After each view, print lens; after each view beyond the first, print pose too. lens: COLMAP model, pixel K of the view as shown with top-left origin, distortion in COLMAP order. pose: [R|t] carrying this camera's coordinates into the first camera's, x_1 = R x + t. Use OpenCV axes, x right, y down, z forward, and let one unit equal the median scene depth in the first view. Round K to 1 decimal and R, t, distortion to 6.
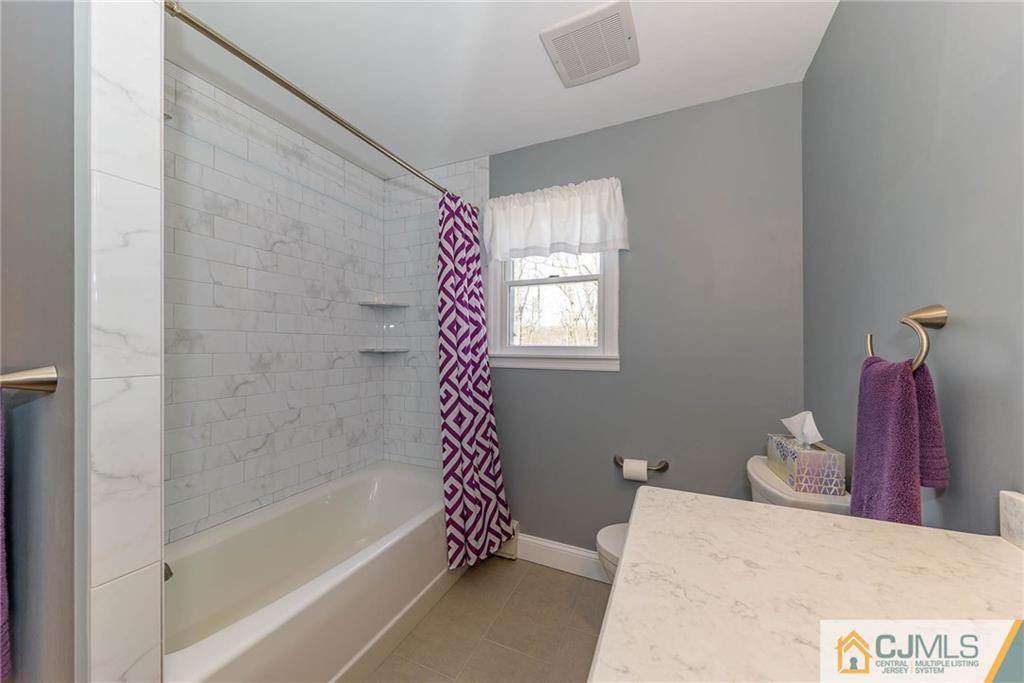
lens RADIAL K [[355.6, 0, 509.1], [0, 355.6, 344.4], [0, 0, 1]] dist [0.002936, -0.002177]
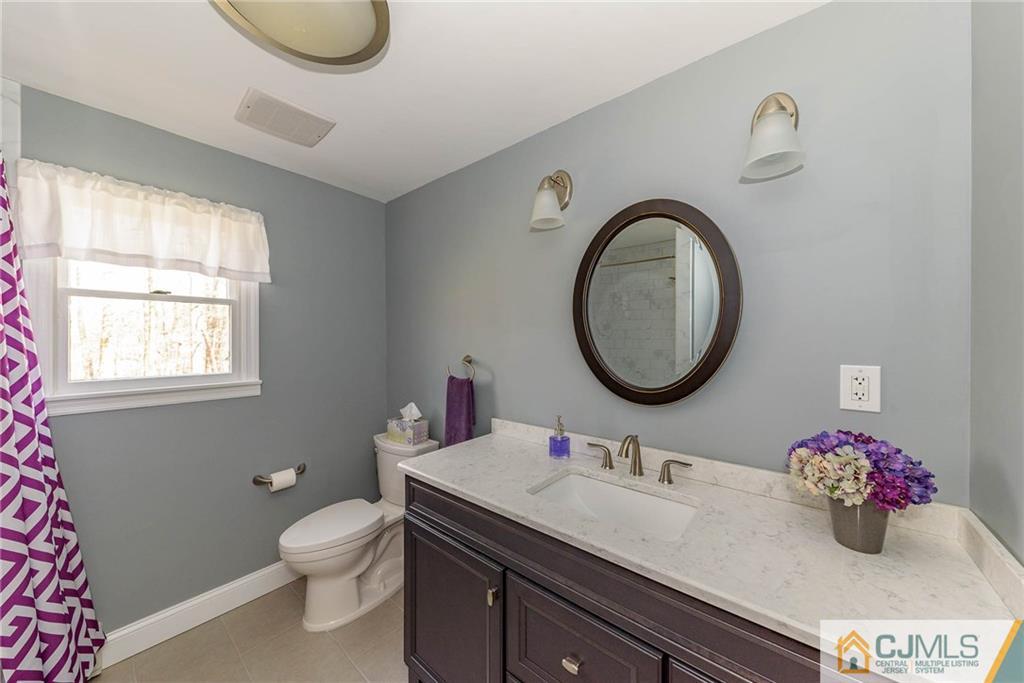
lens RADIAL K [[355.6, 0, 509.1], [0, 355.6, 344.4], [0, 0, 1]] dist [0.002936, -0.002177]
pose [[0.266522, -0.020631, 0.963608, -0.507994], [-0.000480, 0.999768, 0.021538, -0.098717], [-0.963829, -0.006203, 0.266450, 0.001871]]
